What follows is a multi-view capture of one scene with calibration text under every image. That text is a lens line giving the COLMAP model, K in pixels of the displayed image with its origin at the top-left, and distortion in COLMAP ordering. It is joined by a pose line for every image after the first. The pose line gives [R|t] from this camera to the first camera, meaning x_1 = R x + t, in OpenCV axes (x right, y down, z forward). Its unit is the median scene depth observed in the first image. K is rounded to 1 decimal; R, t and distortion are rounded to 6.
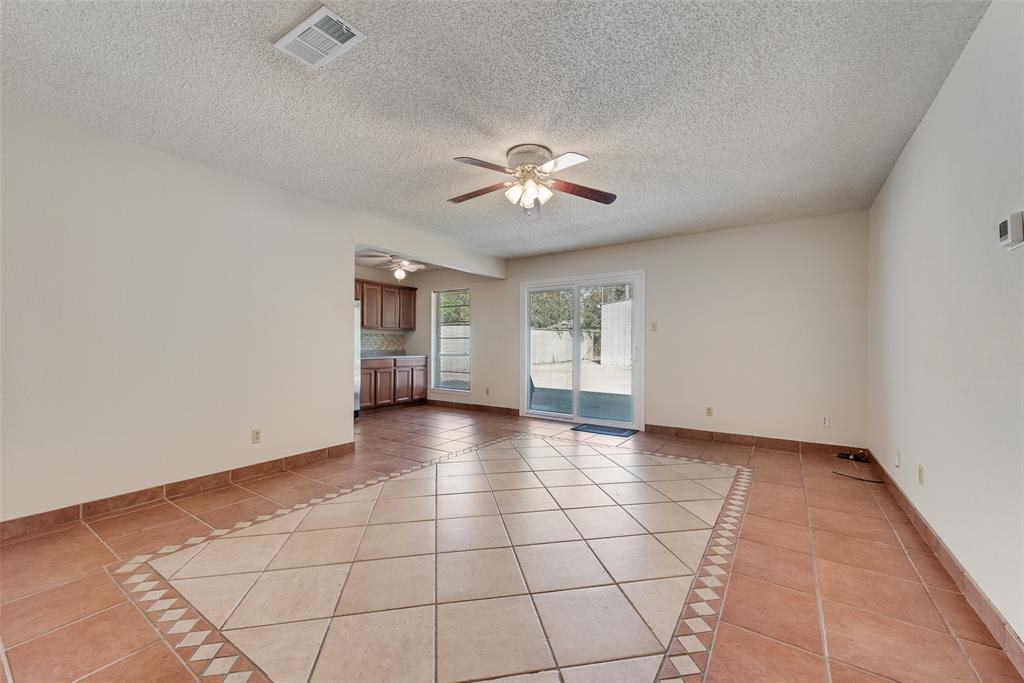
lens RADIAL K [[404.7, 0, 512.4], [0, 404.7, 342.7], [0, 0, 1]] dist [0.013768, -0.003796]
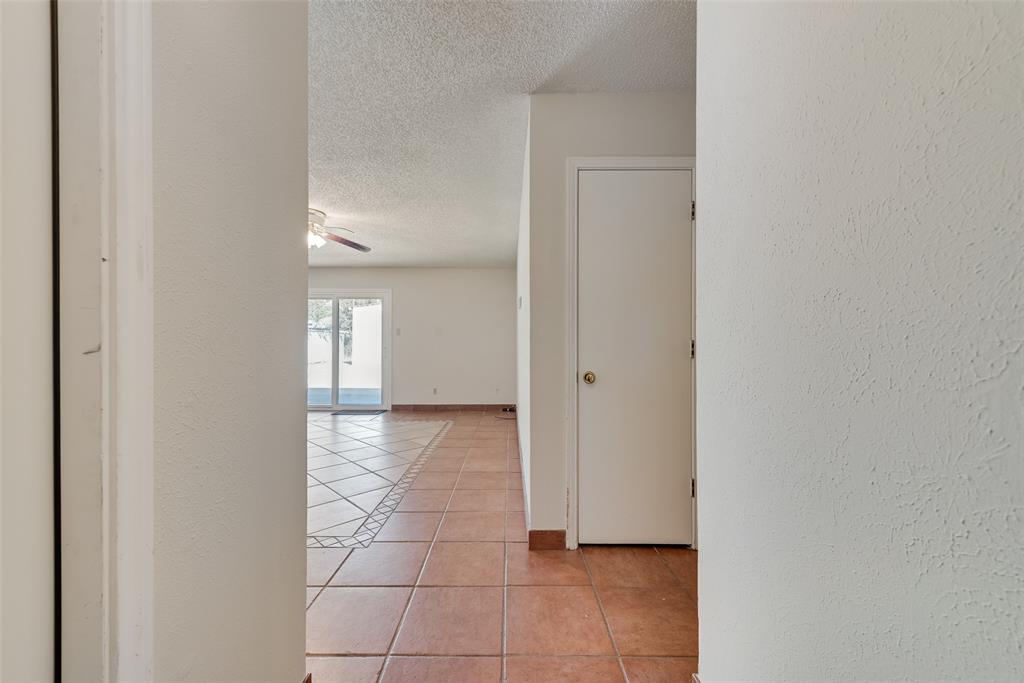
lens RADIAL K [[404.7, 0, 512.2], [0, 404.7, 345.3], [0, 0, 1]] dist [0.013768, -0.003796]
pose [[0.827769, -0.001418, 0.561067, -0.086608], [-0.000865, 0.999992, 0.003803, -0.000699], [-0.561068, -0.003633, 0.827762, -0.304545]]
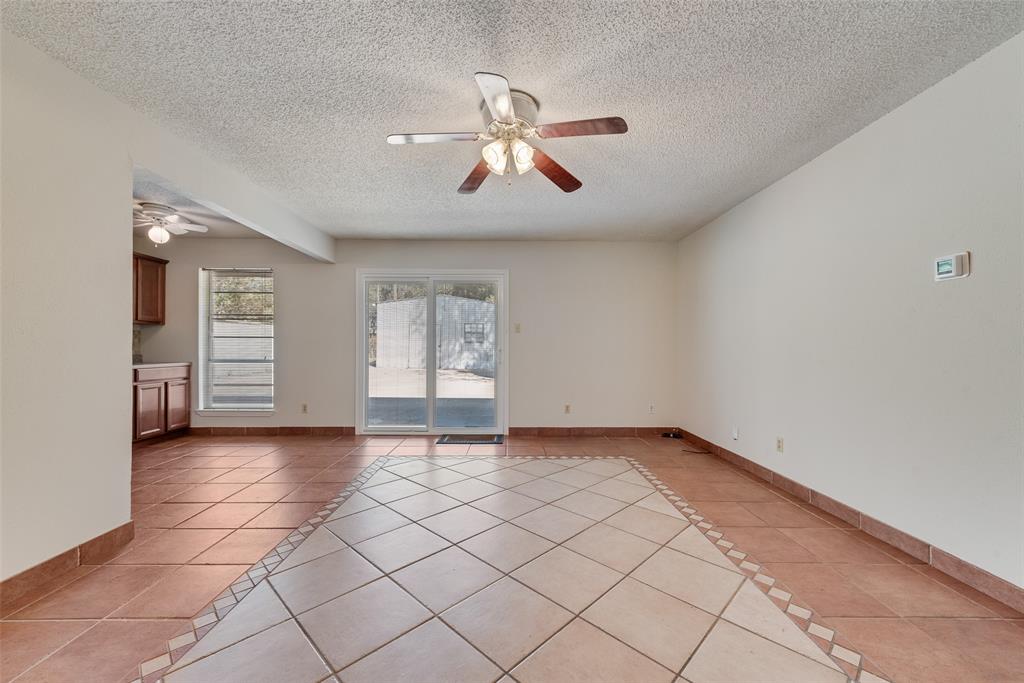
lens RADIAL K [[404.7, 0, 512.3], [0, 404.7, 346.4], [0, 0, 1]] dist [0.013768, -0.003796]
pose [[0.820055, -0.000559, 0.572284, -0.207051], [-0.003252, 0.999979, 0.005637, -0.001026], [-0.572275, -0.006483, 0.820036, 0.175988]]
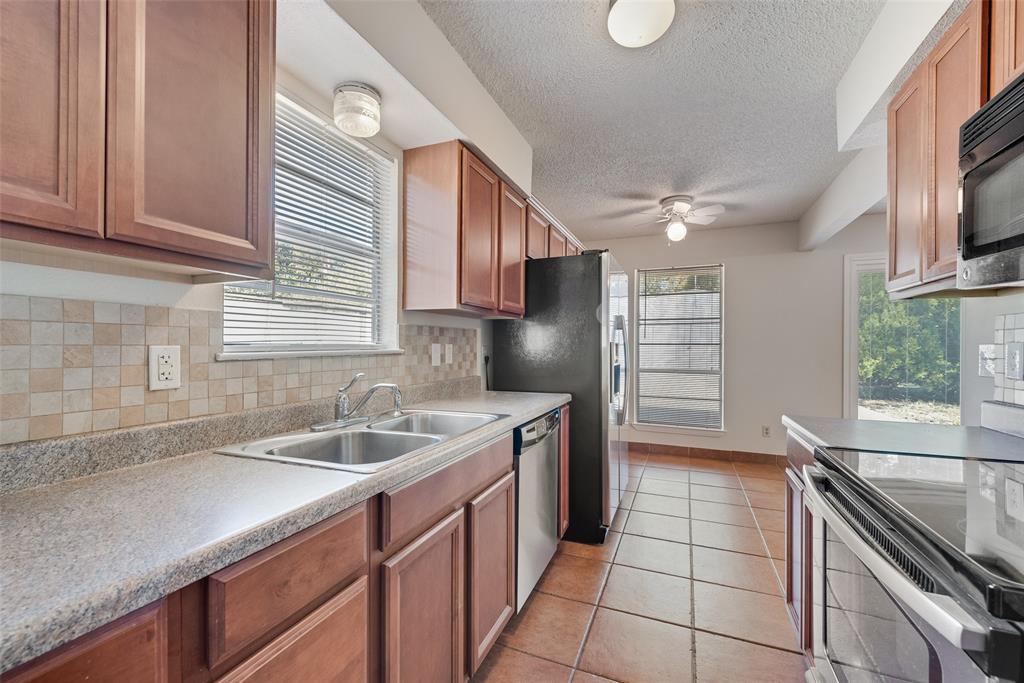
lens RADIAL K [[404.7, 0, 522.9], [0, 404.7, 343.1], [0, 0, 1]] dist [0.013768, -0.003796]
pose [[0.981485, 0.004167, 0.191495, -0.634321], [-0.004216, 0.999991, -0.000151, -0.014113], [-0.191494, -0.000659, 0.981493, 0.538750]]
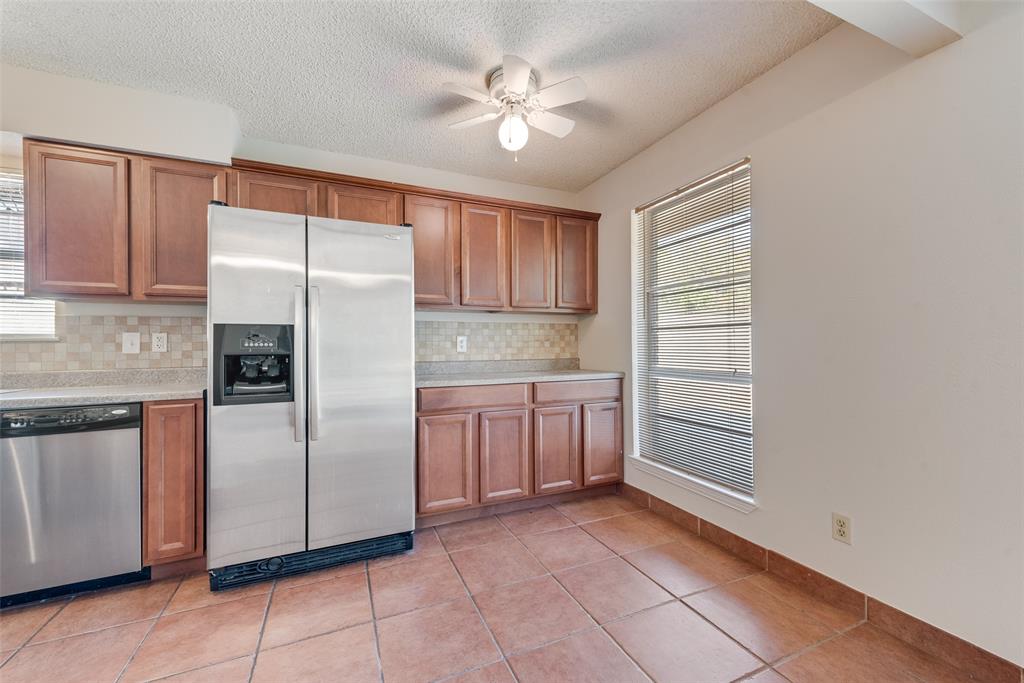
lens RADIAL K [[404.7, 0, 511.0], [0, 404.7, 343.3], [0, 0, 1]] dist [0.013768, -0.003796]
pose [[0.842146, -0.012033, -0.539116, -0.112589], [0.011726, 0.999923, -0.004001, 0.002883], [0.539123, -0.002952, 0.842222, 0.781190]]
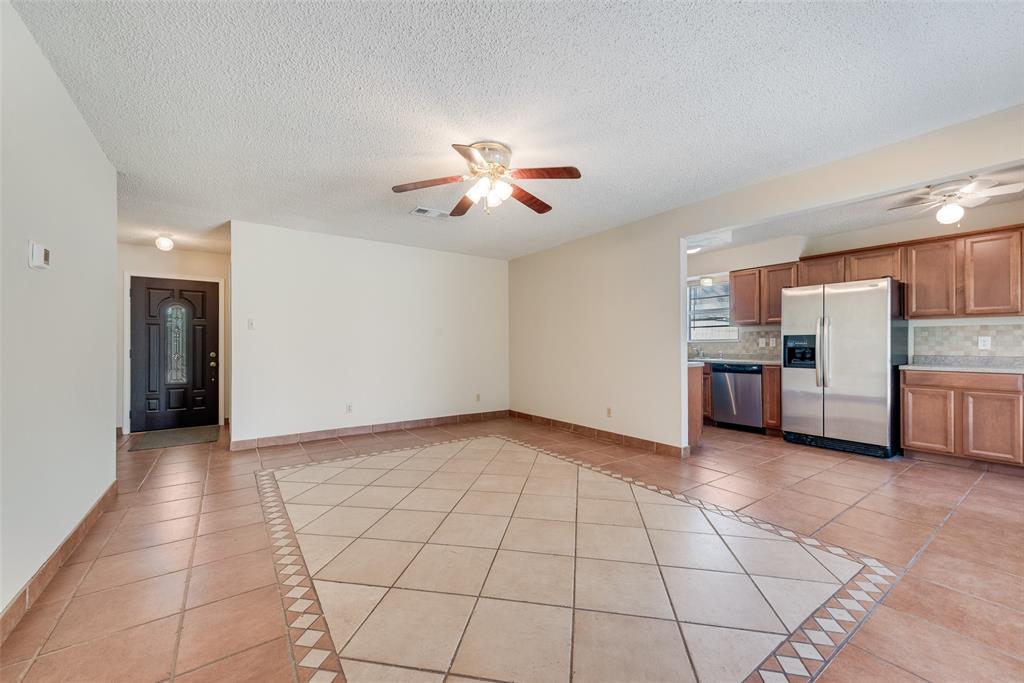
lens RADIAL K [[404.7, 0, 508.8], [0, 404.7, 342.0], [0, 0, 1]] dist [0.013768, -0.003796]
pose [[-0.363172, -0.008335, -0.931685, 0.471080], [0.004905, 0.999929, -0.010858, 0.003029], [0.931709, -0.008513, -0.363105, 0.708585]]
